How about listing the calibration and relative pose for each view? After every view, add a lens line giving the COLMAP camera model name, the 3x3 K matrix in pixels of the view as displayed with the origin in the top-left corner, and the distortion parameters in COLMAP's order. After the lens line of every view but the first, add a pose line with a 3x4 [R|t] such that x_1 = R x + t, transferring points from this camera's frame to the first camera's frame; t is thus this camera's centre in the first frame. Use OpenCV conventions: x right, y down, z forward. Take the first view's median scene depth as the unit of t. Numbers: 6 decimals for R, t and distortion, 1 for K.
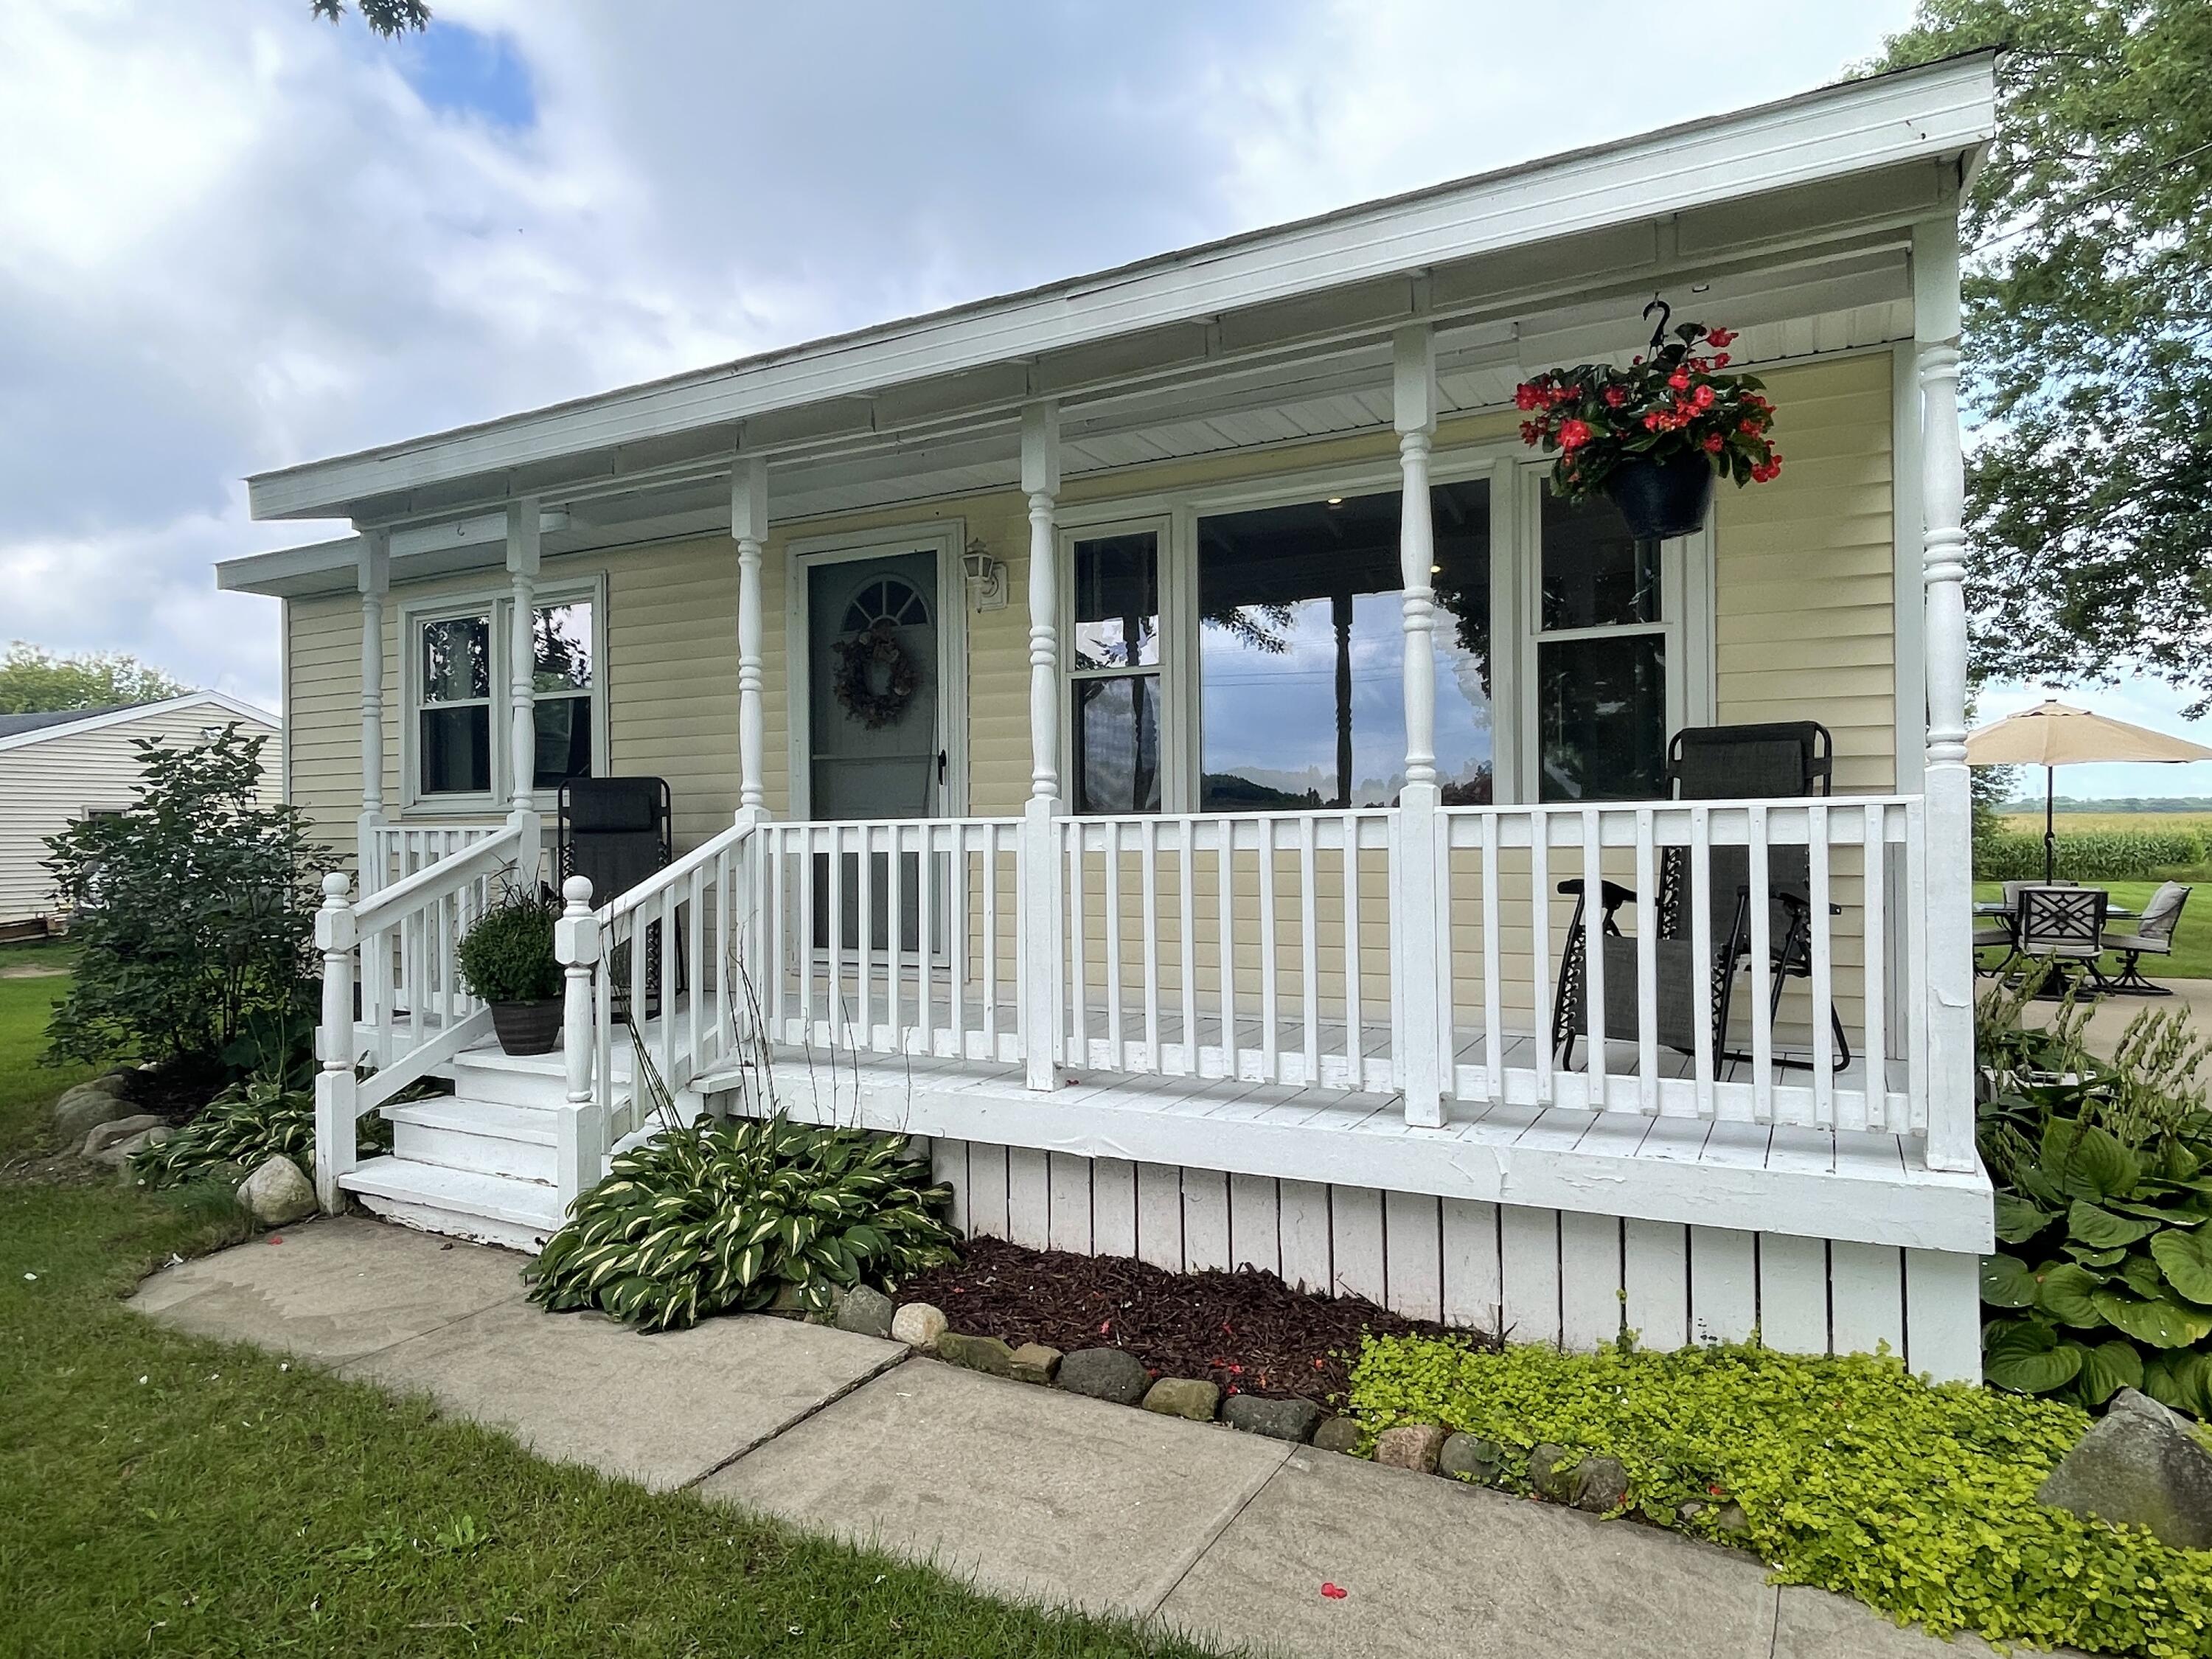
lens RADIAL K [[1251.6, 0, 1106.0], [0, 1251.6, 829.5], [0, 0, 1]] dist [-0.000670, -0.044543]
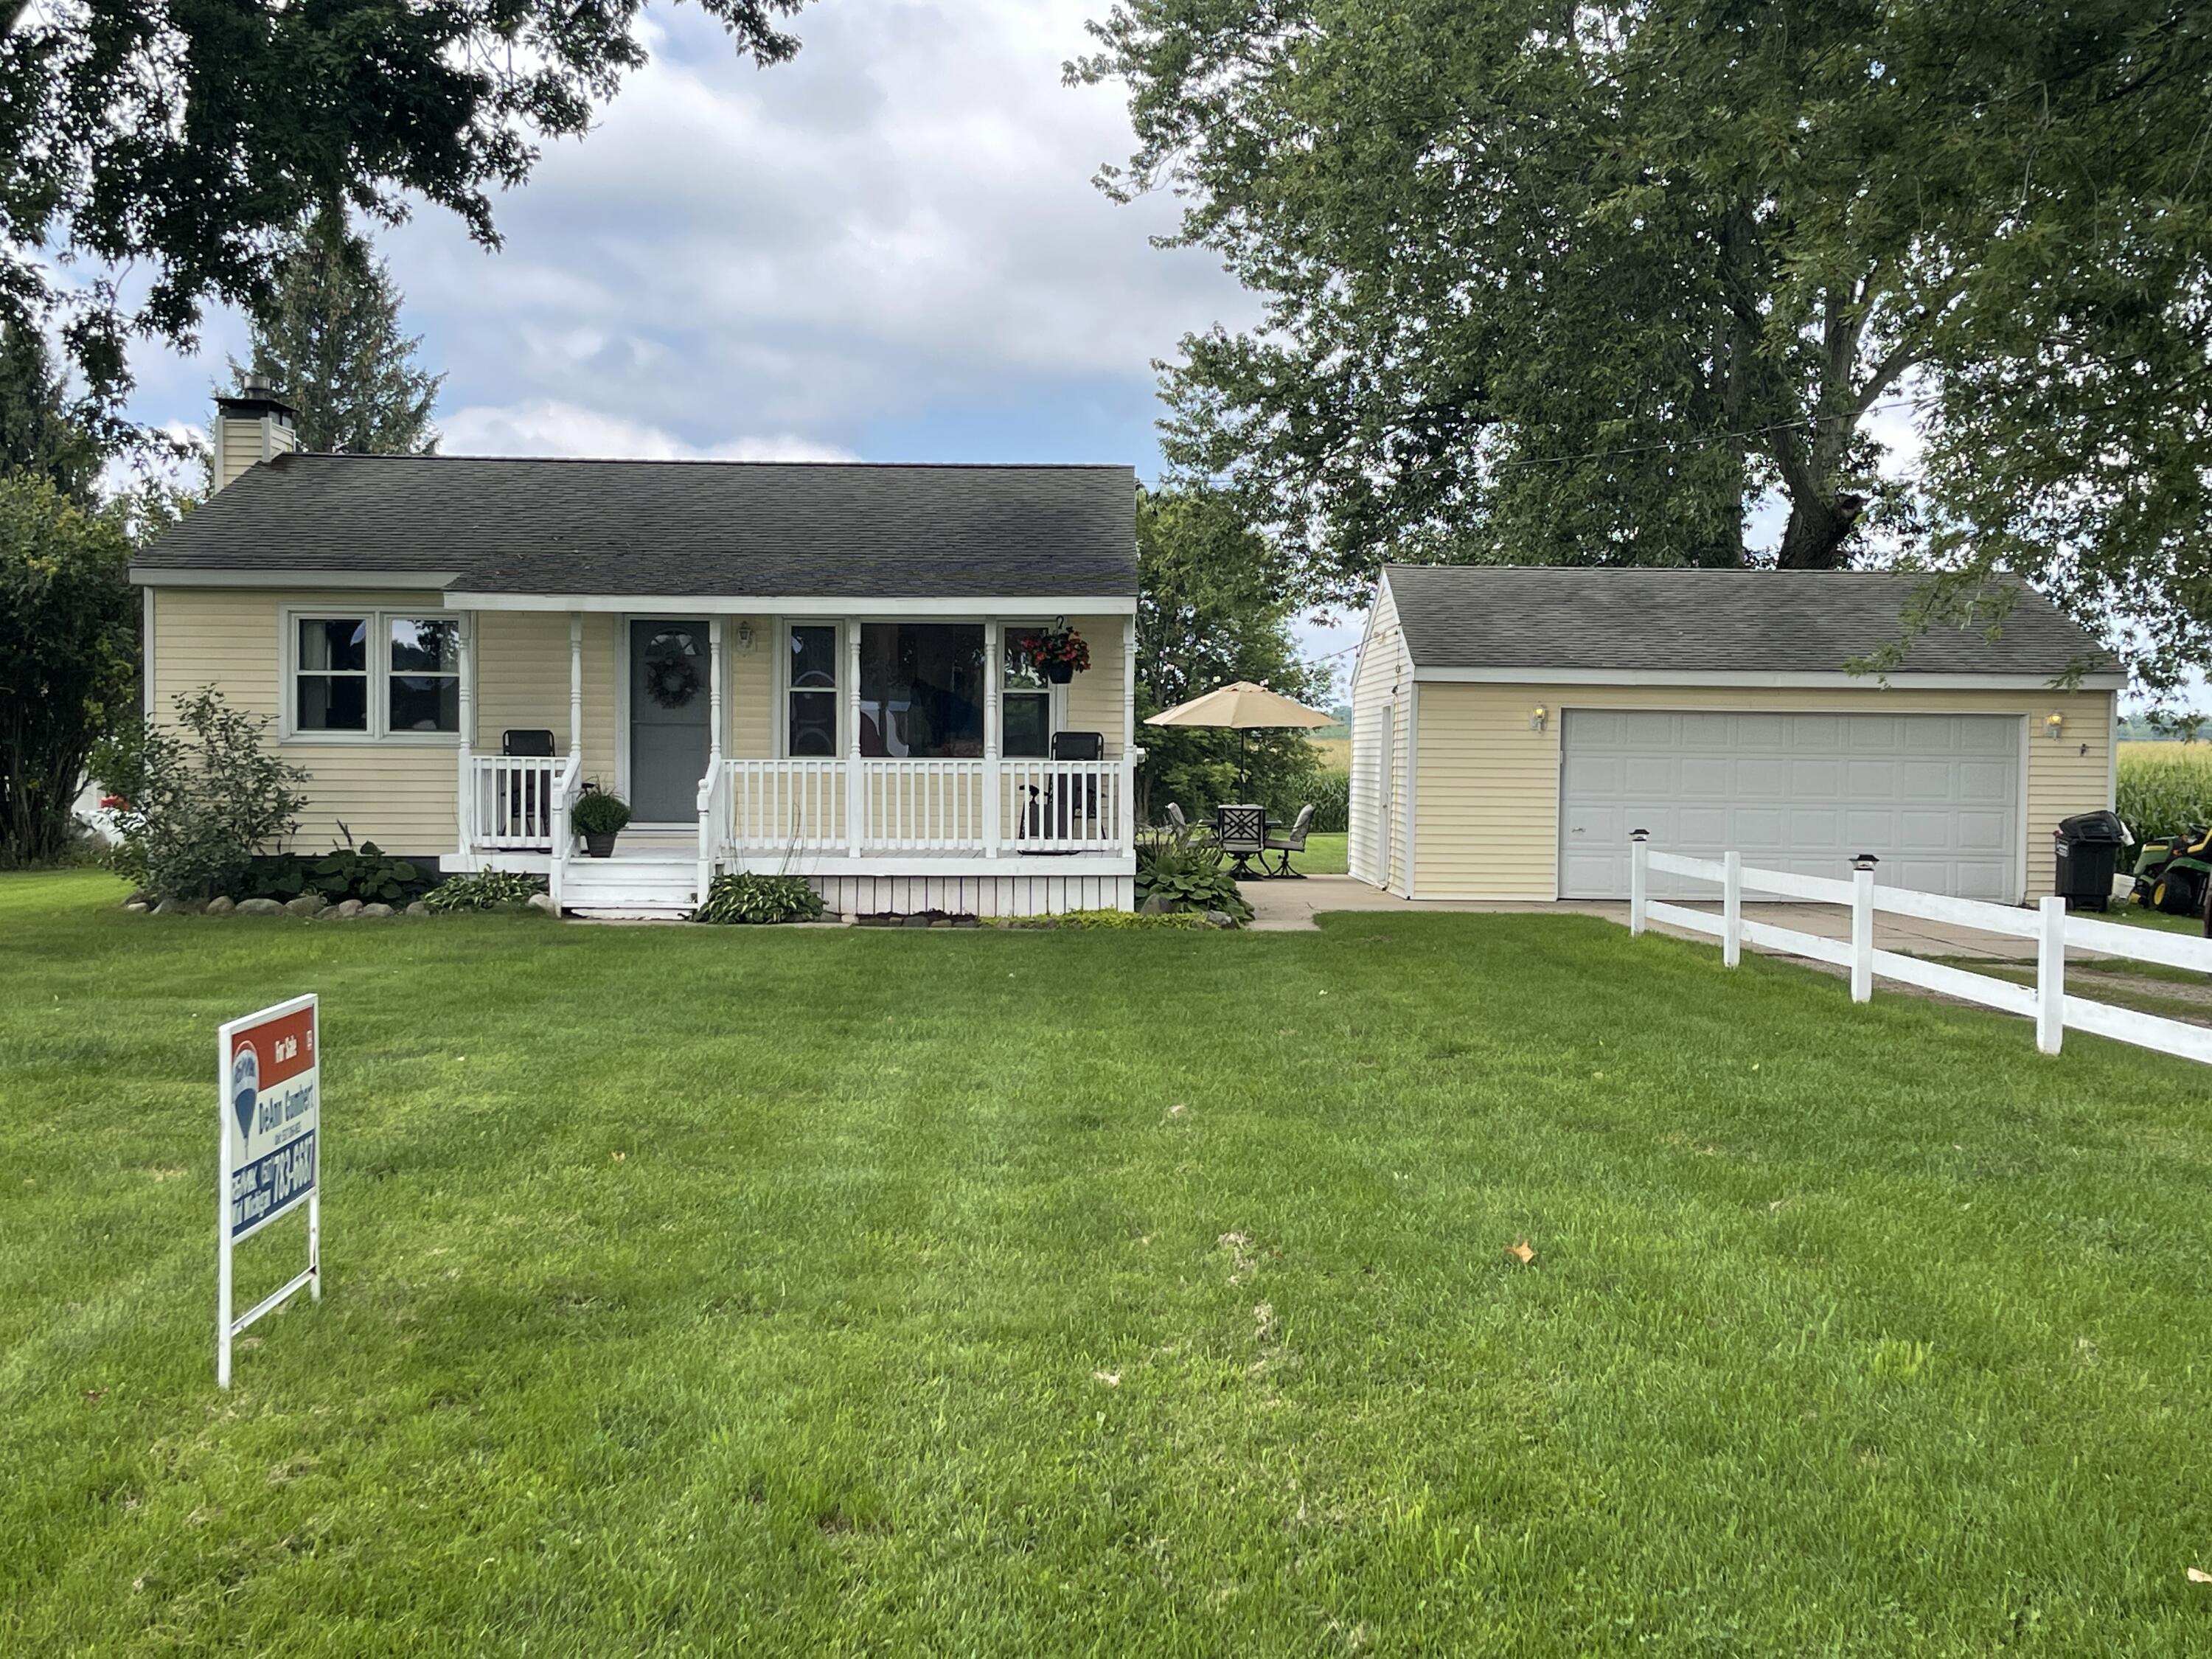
lens RADIAL K [[2767.4, 0, 1106.0], [0, 2767.4, 829.5], [0, 0, 1]] dist [0.004249, 0.001803]
pose [[0.867317, 0.002862, 0.497748, -2.604418], [-0.018664, 0.999467, 0.026775, -0.031637], [-0.497406, -0.032512, 0.866909, -4.576737]]
